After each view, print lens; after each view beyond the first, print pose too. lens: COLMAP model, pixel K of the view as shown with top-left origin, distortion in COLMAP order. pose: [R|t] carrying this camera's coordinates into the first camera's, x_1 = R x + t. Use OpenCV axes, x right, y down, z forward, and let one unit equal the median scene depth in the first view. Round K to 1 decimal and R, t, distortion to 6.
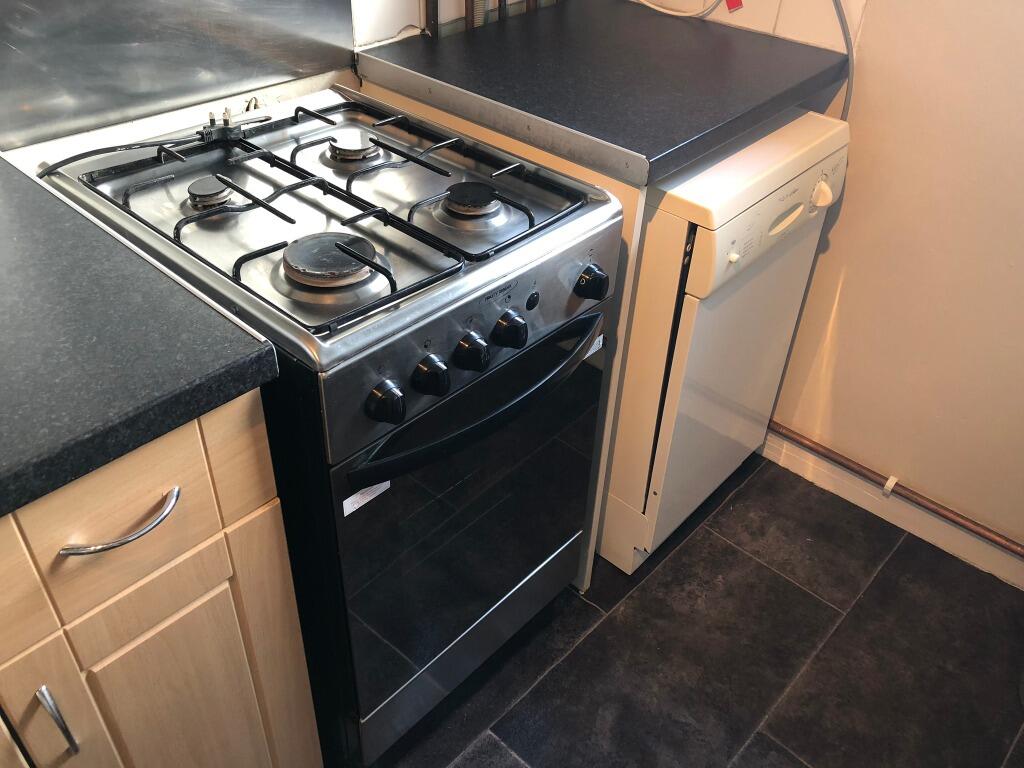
lens RADIAL K [[854.0, 0, 509.9], [0, 854.0, 383.9], [0, 0, 1]] dist [0.004460, 0.006660]
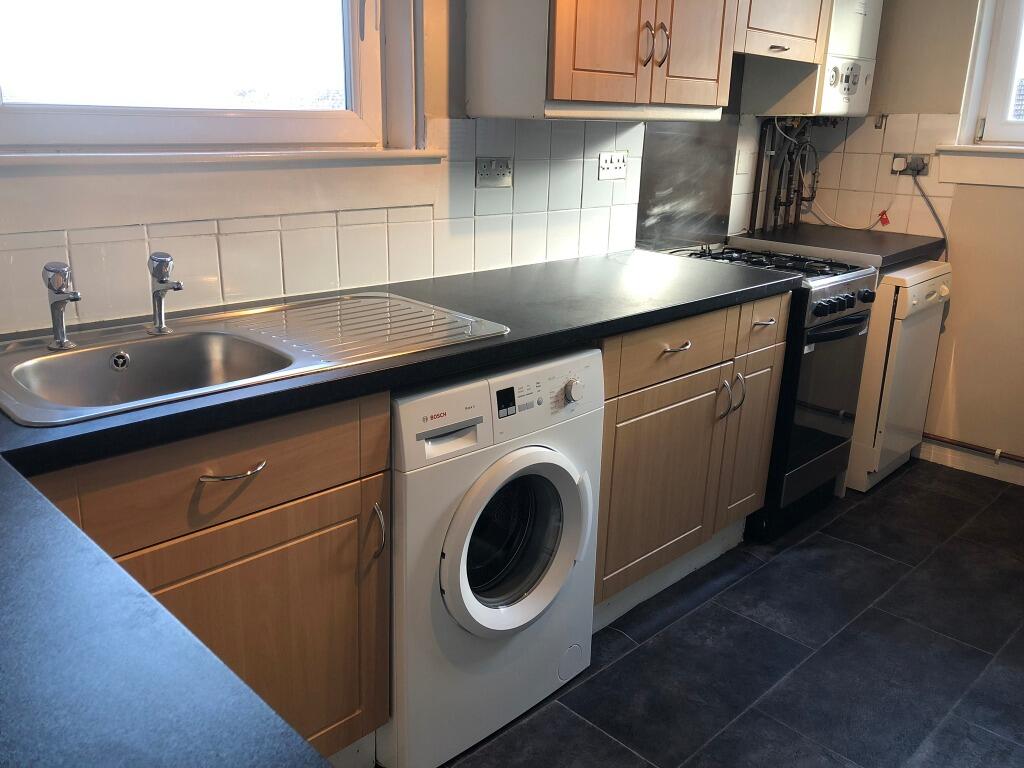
lens RADIAL K [[854.0, 0, 511.6], [0, 854.0, 381.5], [0, 0, 1]] dist [0.004460, 0.006660]
pose [[0.999196, 0.000887, -0.040094, -0.600029], [-0.014951, 0.935919, -0.351898, 0.716604], [0.037213, 0.352214, 0.935179, -0.933284]]
